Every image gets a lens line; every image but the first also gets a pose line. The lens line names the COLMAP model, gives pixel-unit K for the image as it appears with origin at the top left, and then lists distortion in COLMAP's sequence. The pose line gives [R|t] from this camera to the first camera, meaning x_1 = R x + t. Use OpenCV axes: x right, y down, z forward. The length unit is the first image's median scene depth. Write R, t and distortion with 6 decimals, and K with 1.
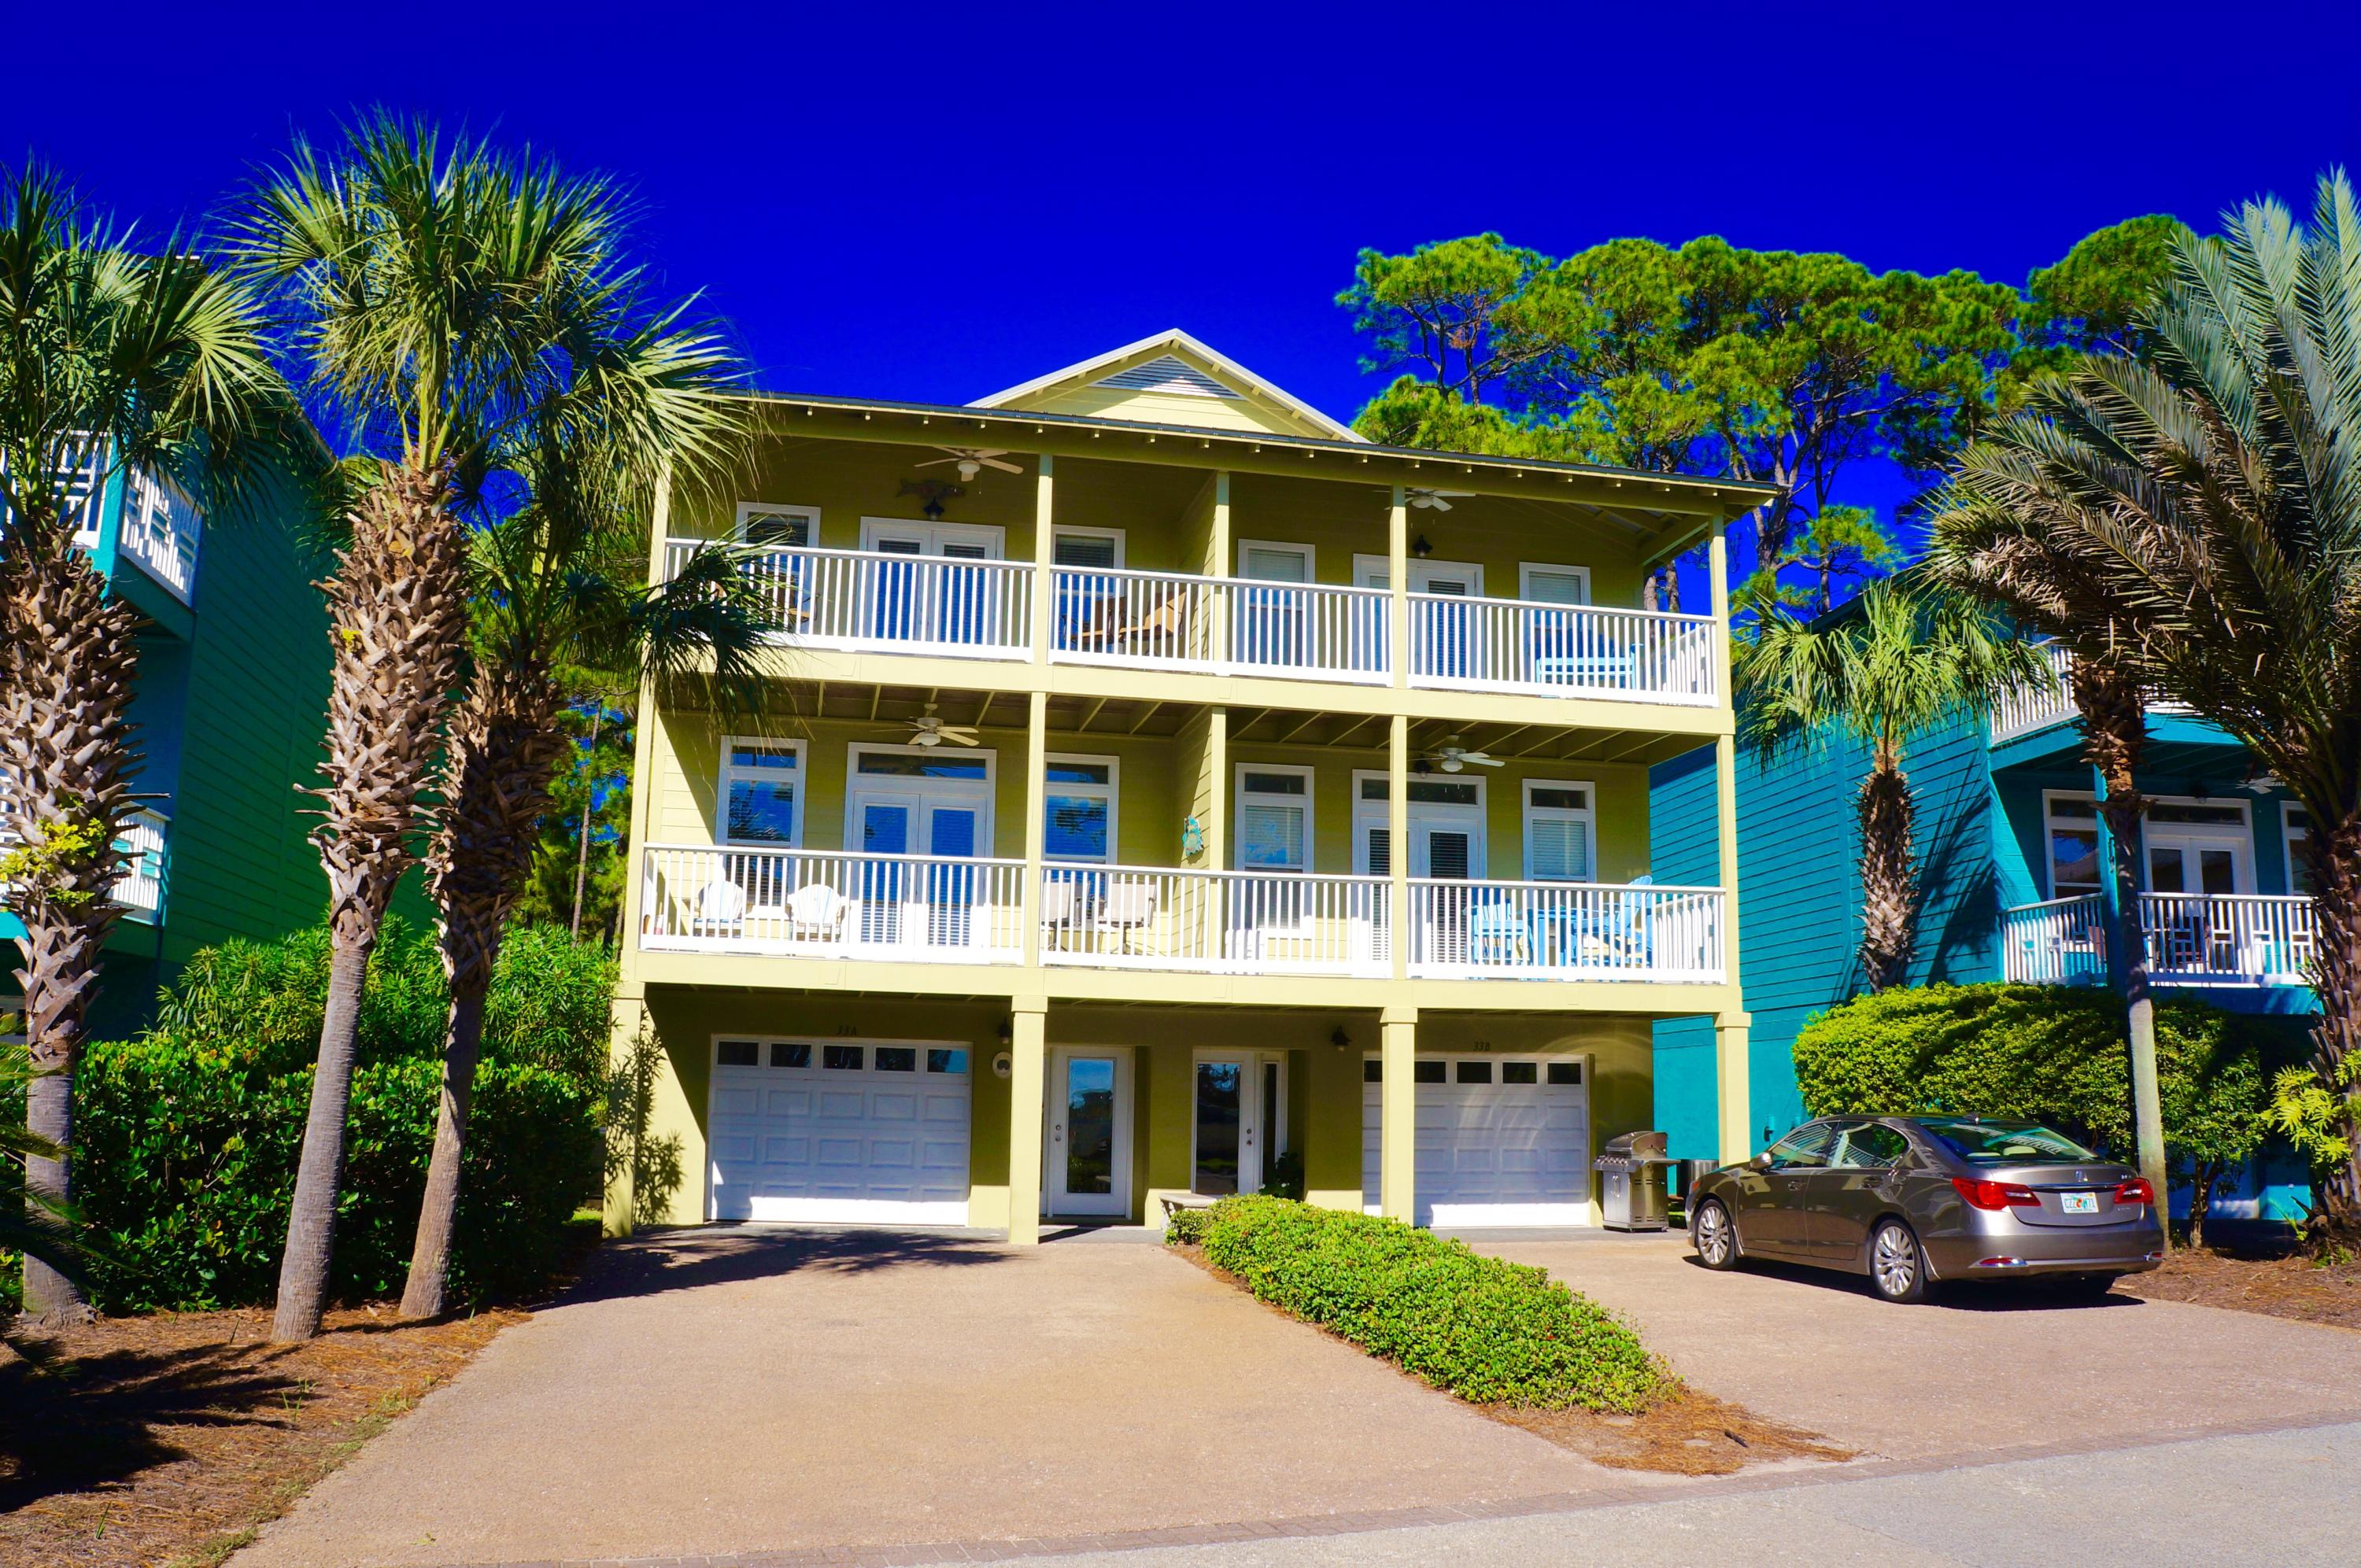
lens RADIAL K [[1835.0, 0, 1169.4], [0, 1835.0, 800.6], [0, 0, 1]] dist [-0.178578, 0.123628]
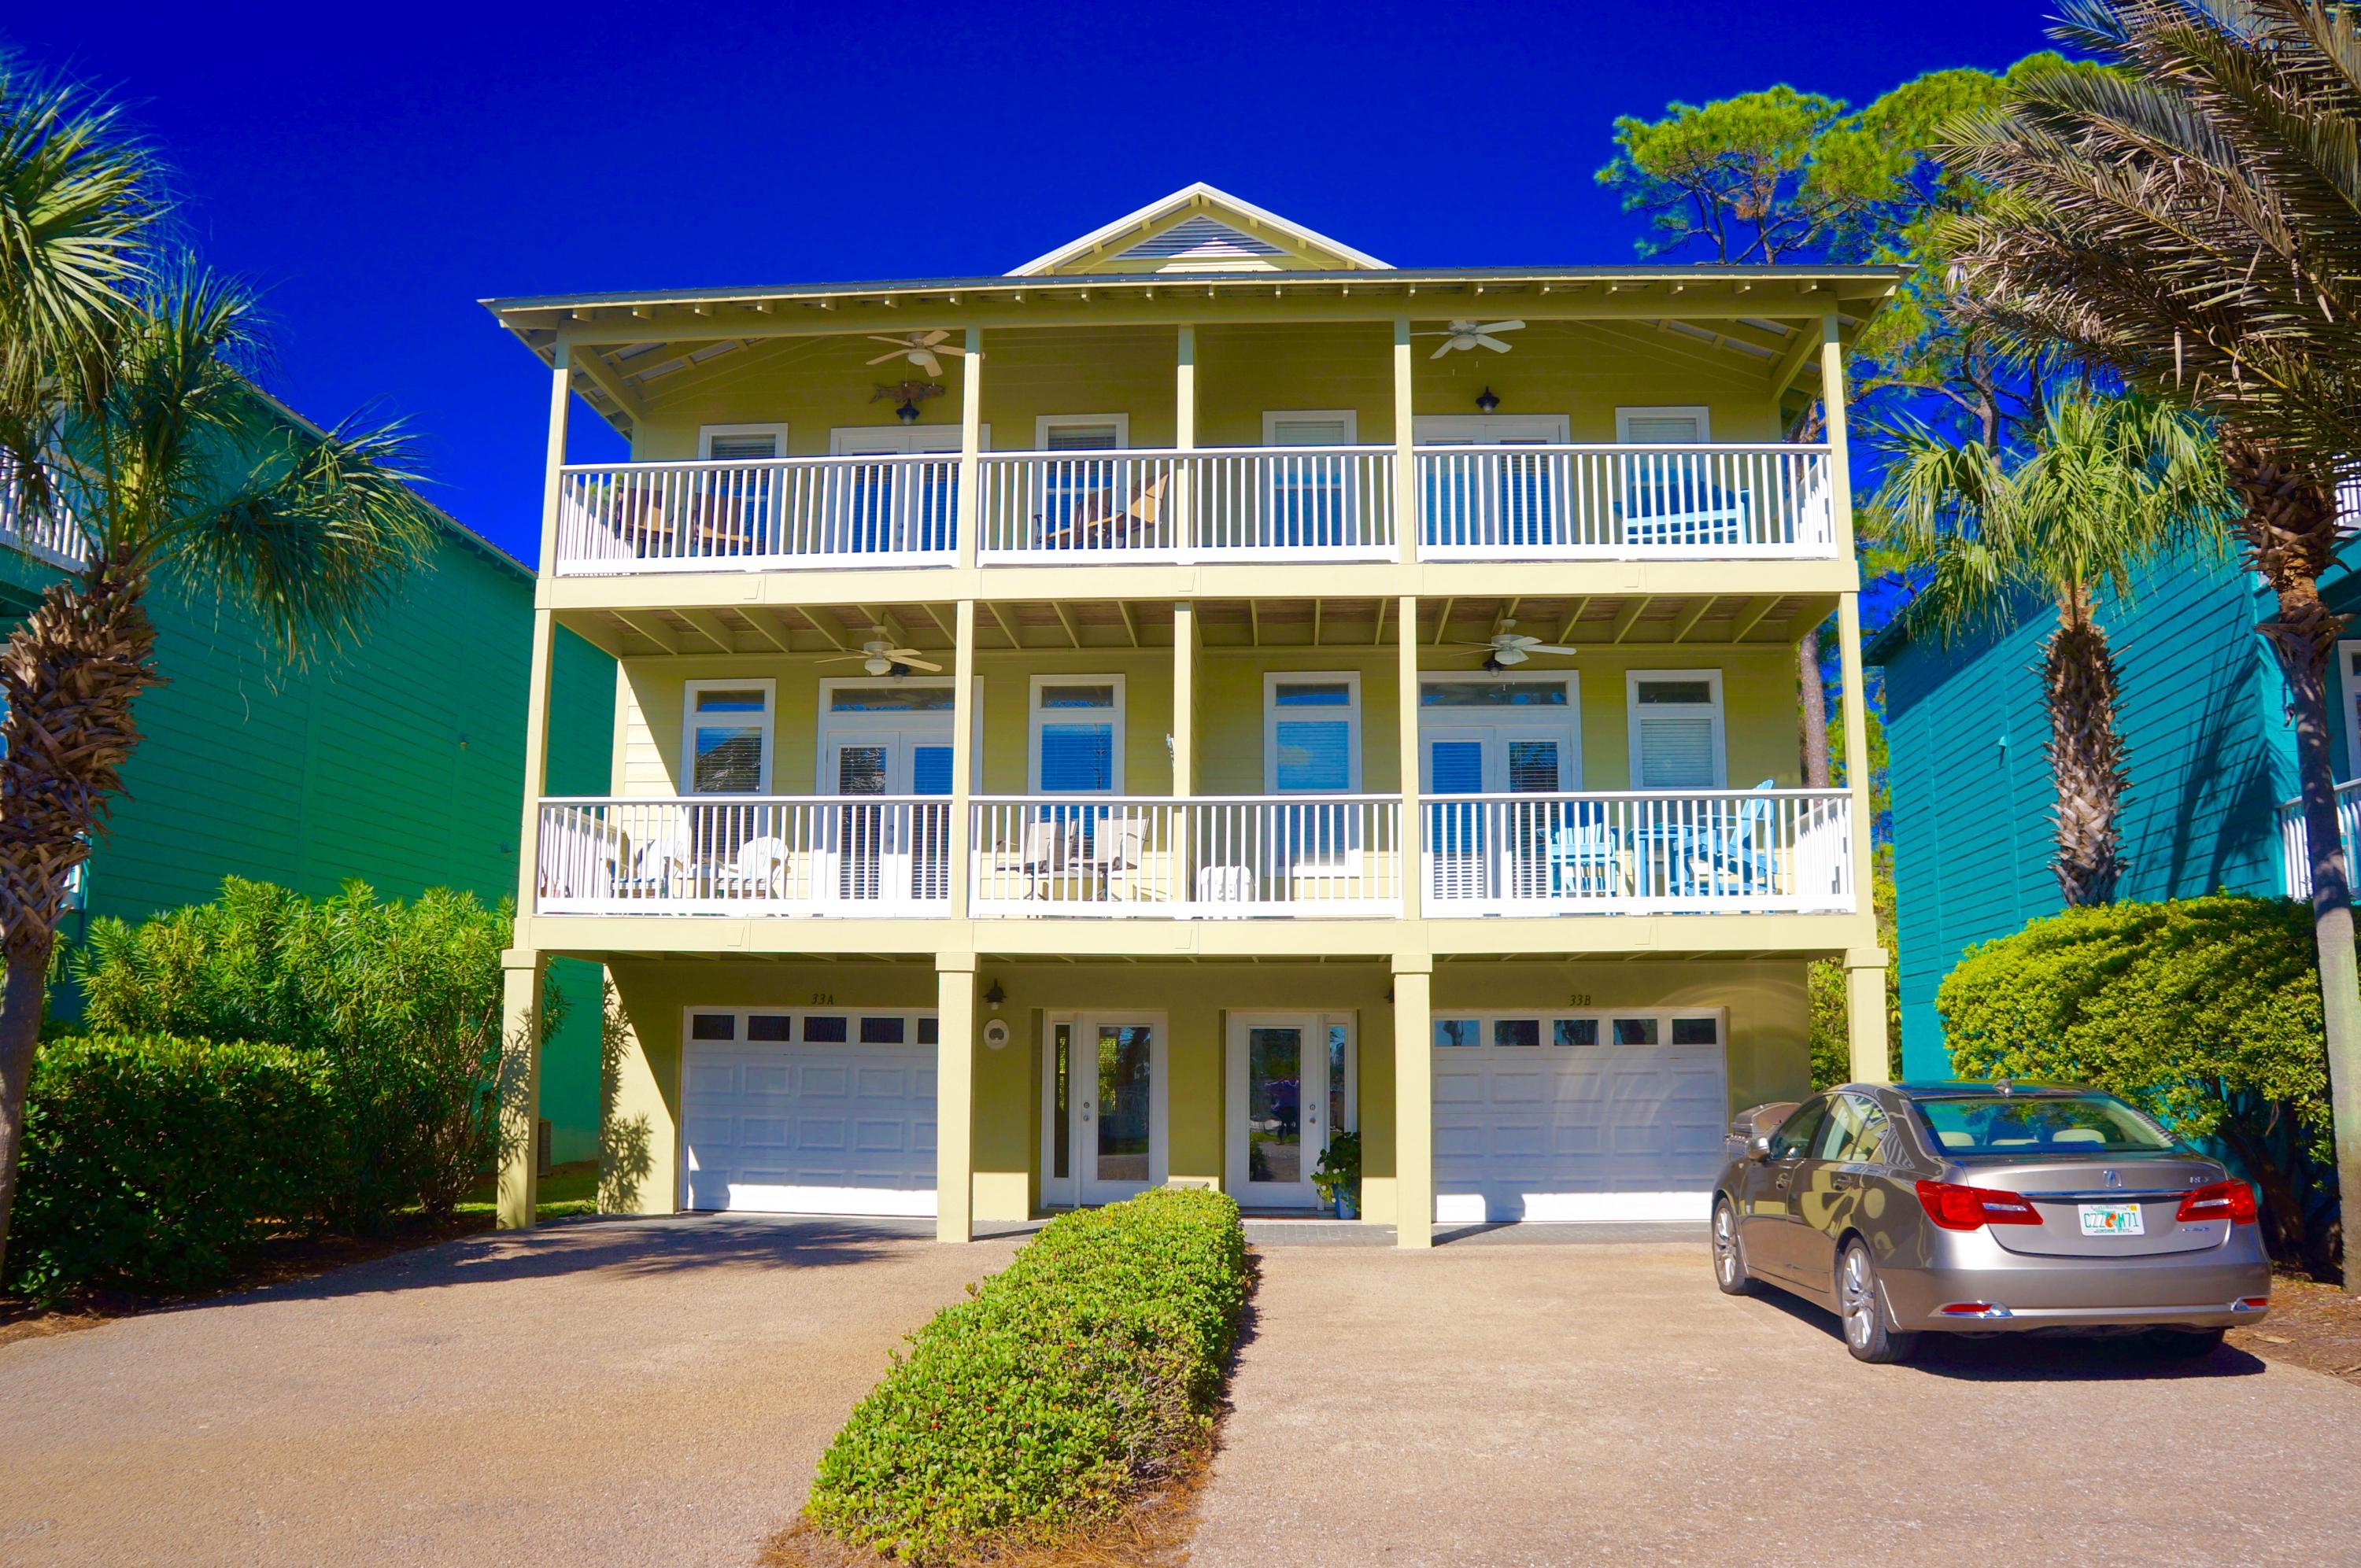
lens RADIAL K [[1835.0, 0, 1169.4], [0, 1835.0, 800.6], [0, 0, 1]] dist [-0.178578, 0.123628]
pose [[0.965250, -0.051371, -0.256228, 0.224713], [0.055234, 0.998442, 0.007896, 0.031584], [0.255424, -0.021774, 0.966584, 0.182328]]
